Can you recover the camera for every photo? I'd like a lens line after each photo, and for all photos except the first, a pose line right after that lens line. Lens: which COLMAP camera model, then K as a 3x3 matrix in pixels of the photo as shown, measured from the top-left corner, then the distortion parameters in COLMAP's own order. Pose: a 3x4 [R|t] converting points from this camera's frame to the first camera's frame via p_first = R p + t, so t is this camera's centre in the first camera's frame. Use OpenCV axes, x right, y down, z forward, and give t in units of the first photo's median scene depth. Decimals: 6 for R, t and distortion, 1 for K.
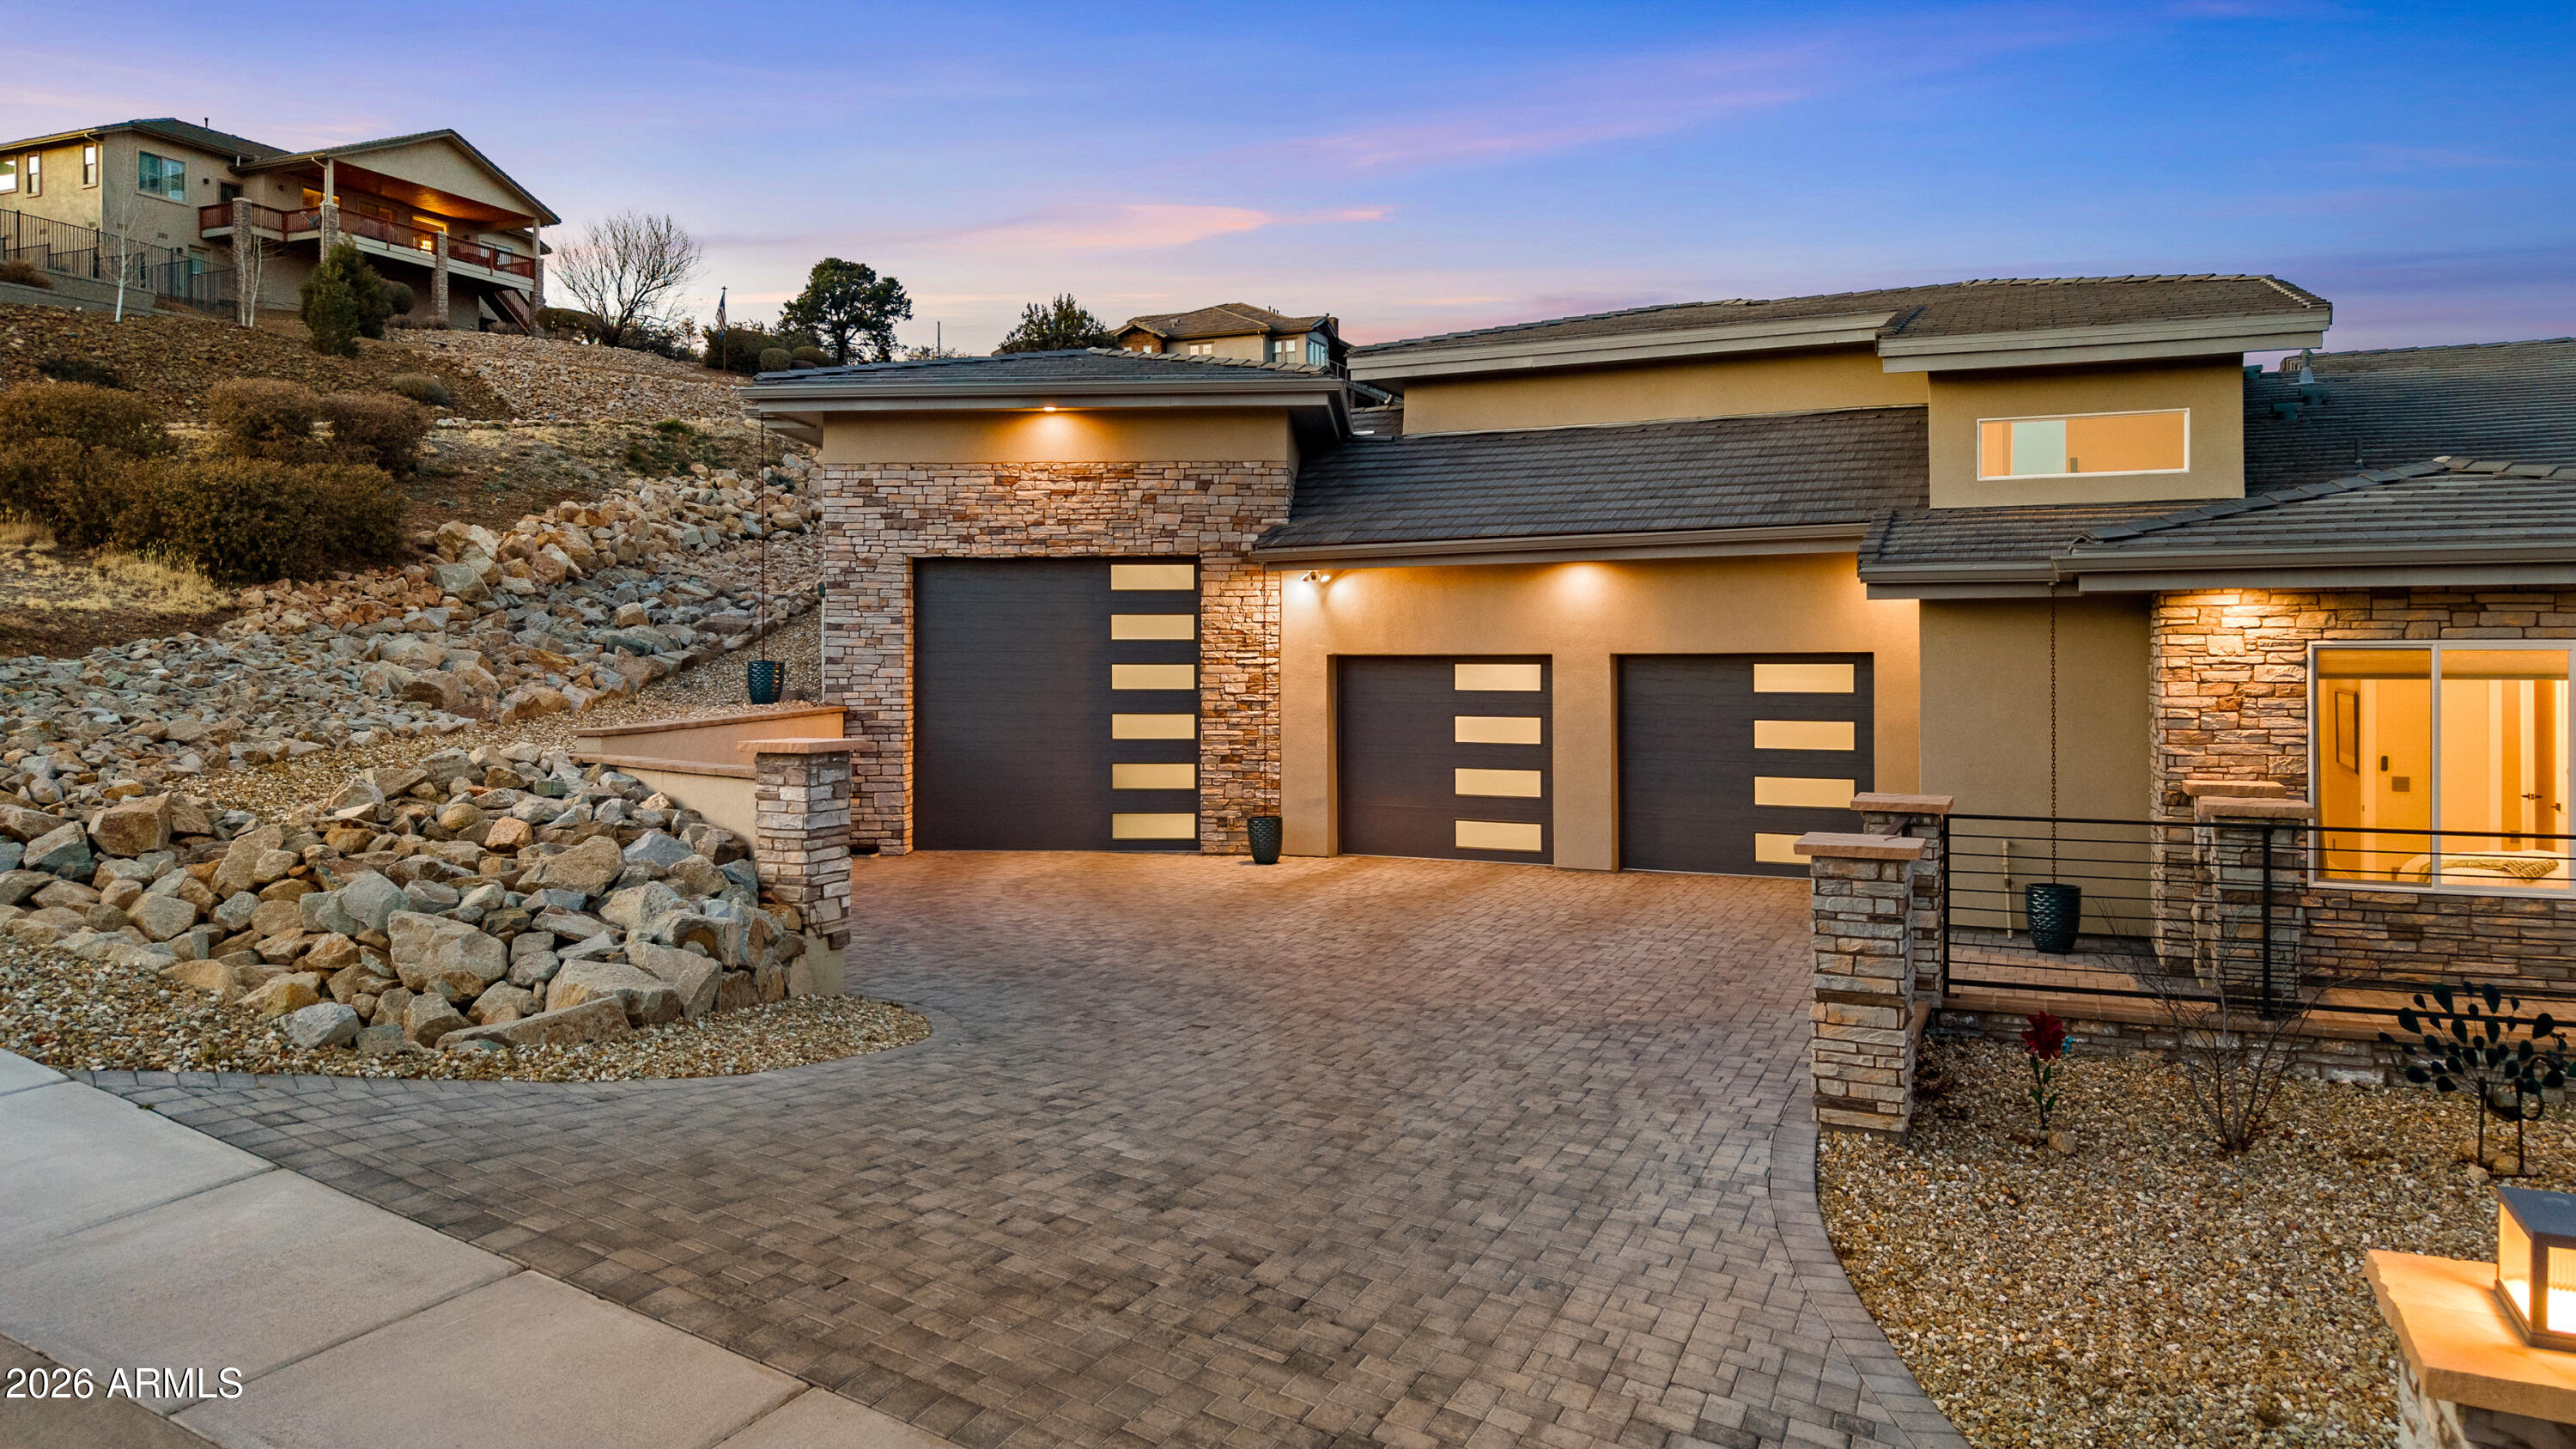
lens RADIAL K [[1668.9, 0, 1299.6], [0, 1668.9, 685.0], [0, 0, 1]] dist [-0.006166, -0.004537]
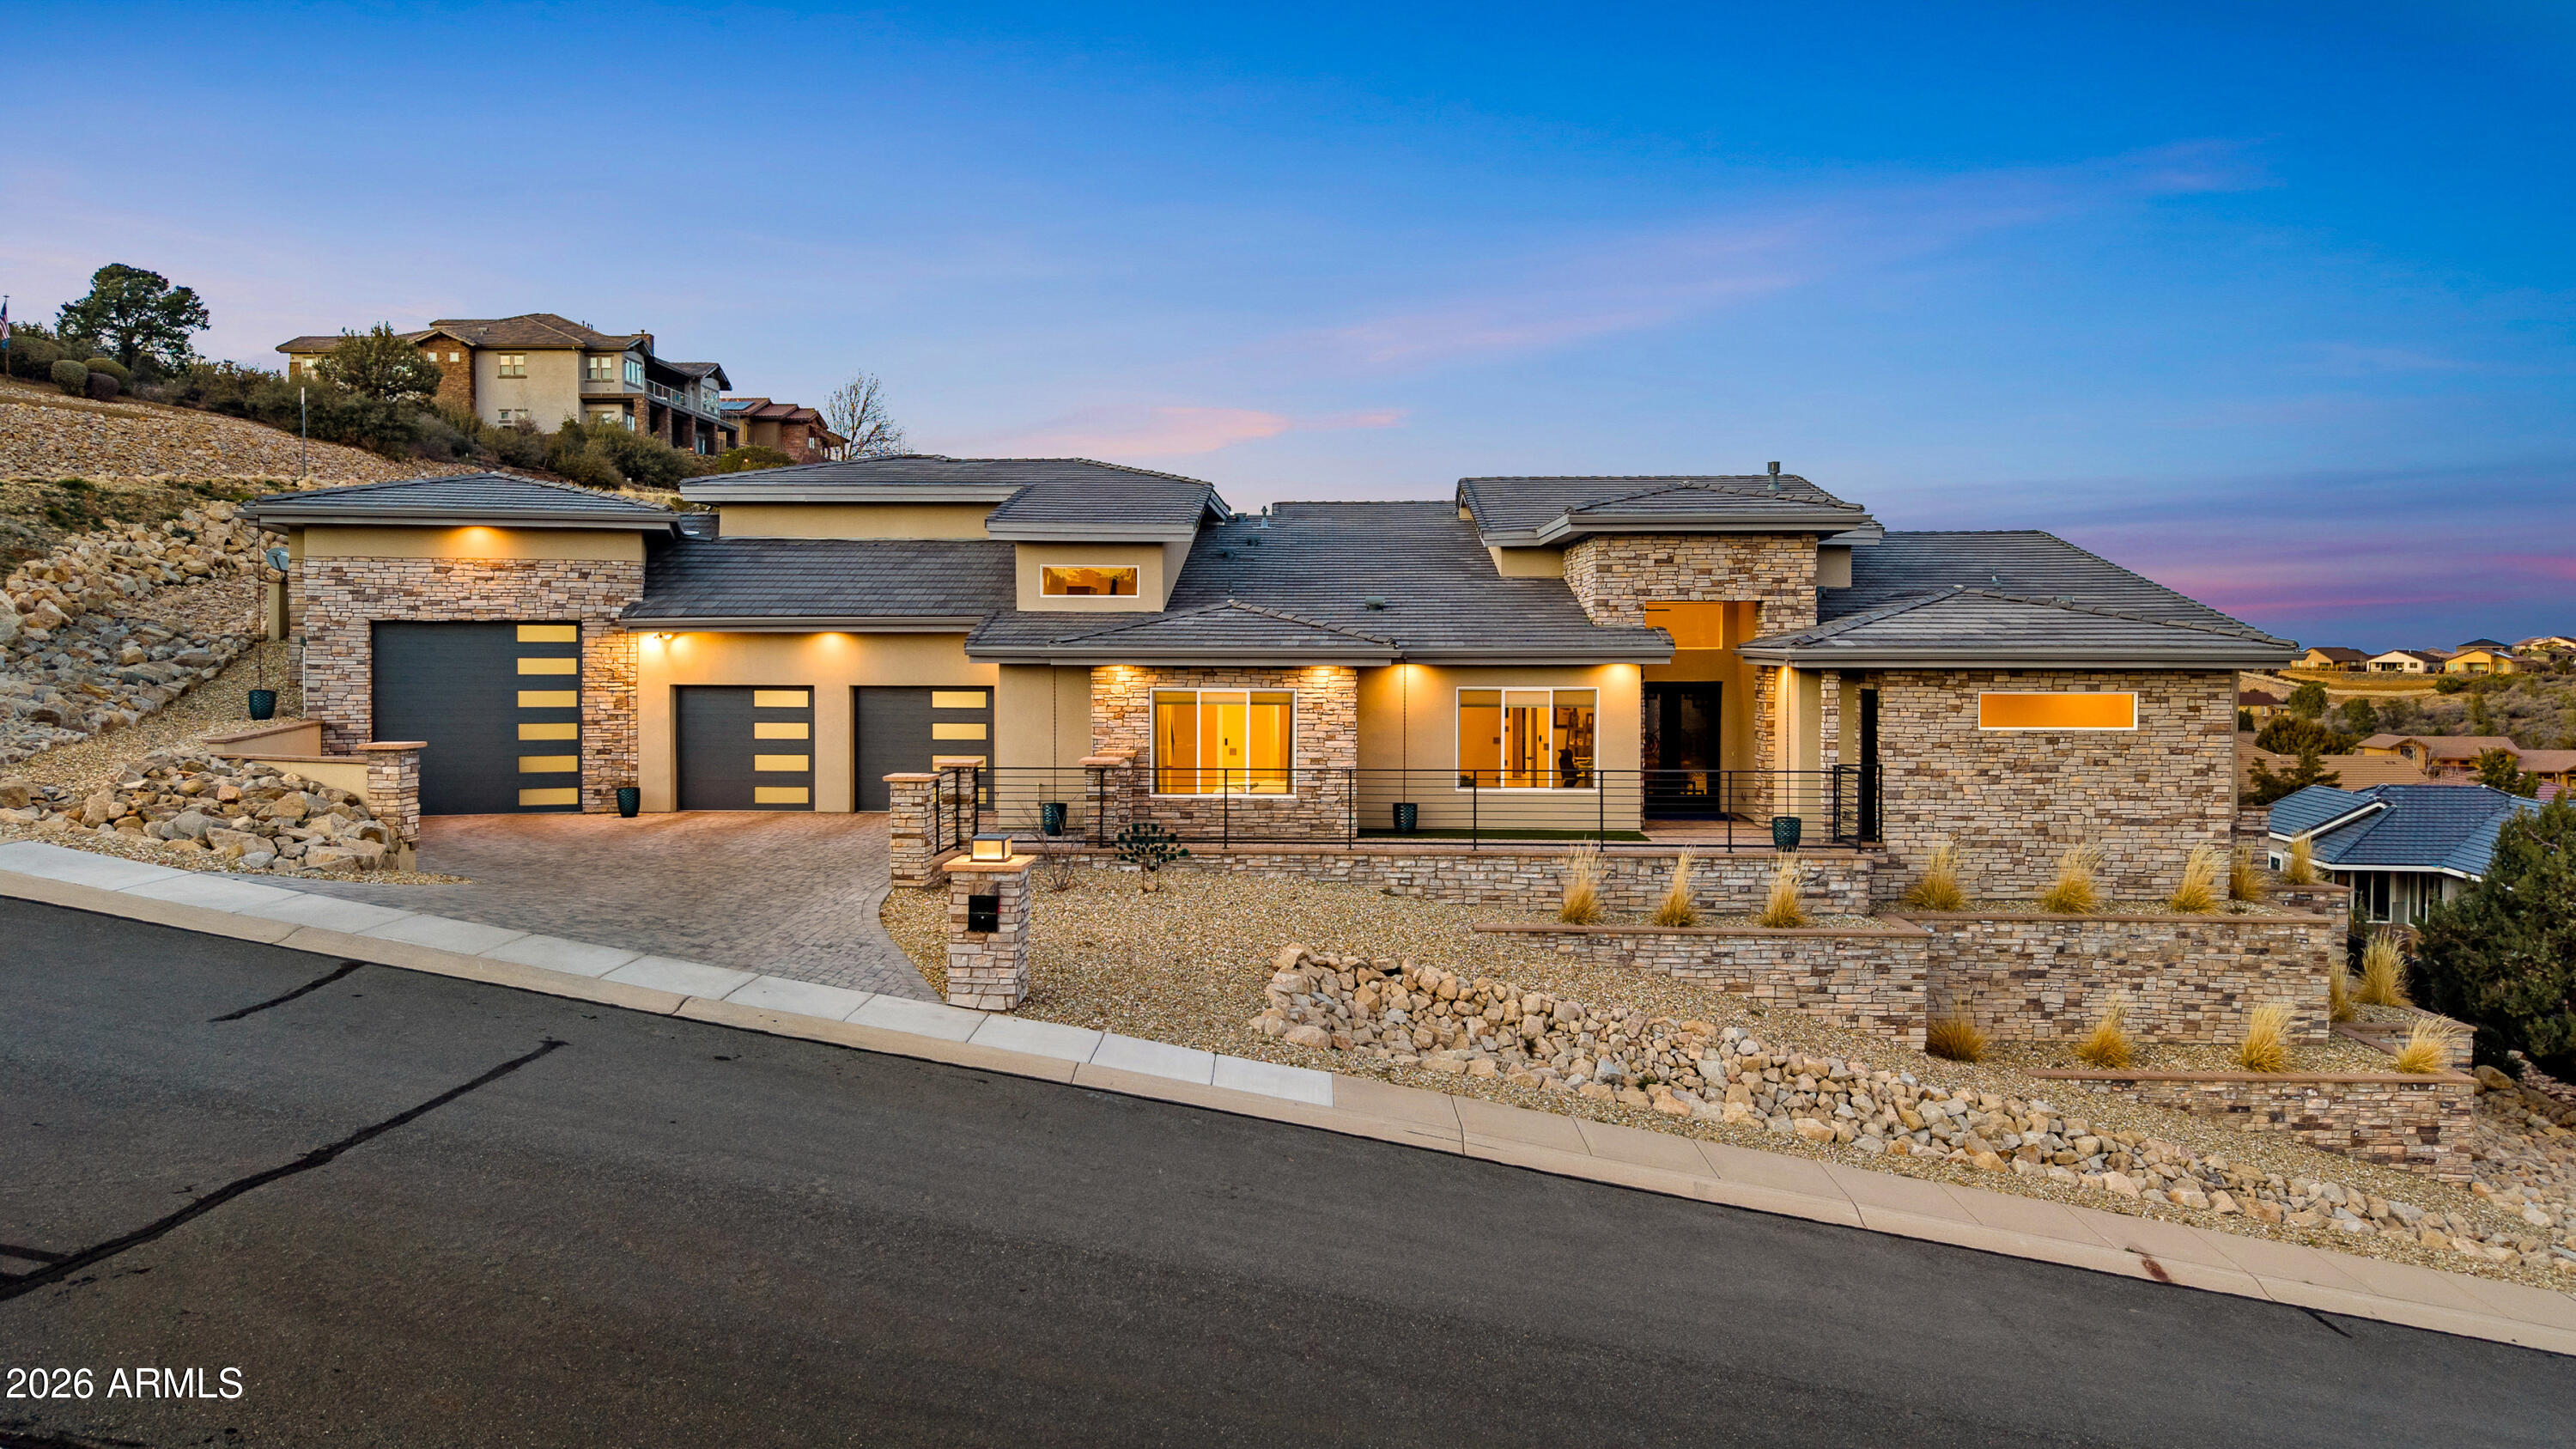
lens RADIAL K [[1668.9, 0, 1299.6], [0, 1668.9, 685.0], [0, 0, 1]] dist [-0.006166, -0.004537]
pose [[0.922475, -0.002114, 0.386051, -0.042258], [0.000815, 0.999993, 0.003530, -0.022894], [-0.386056, -0.002941, 0.922471, -0.685901]]
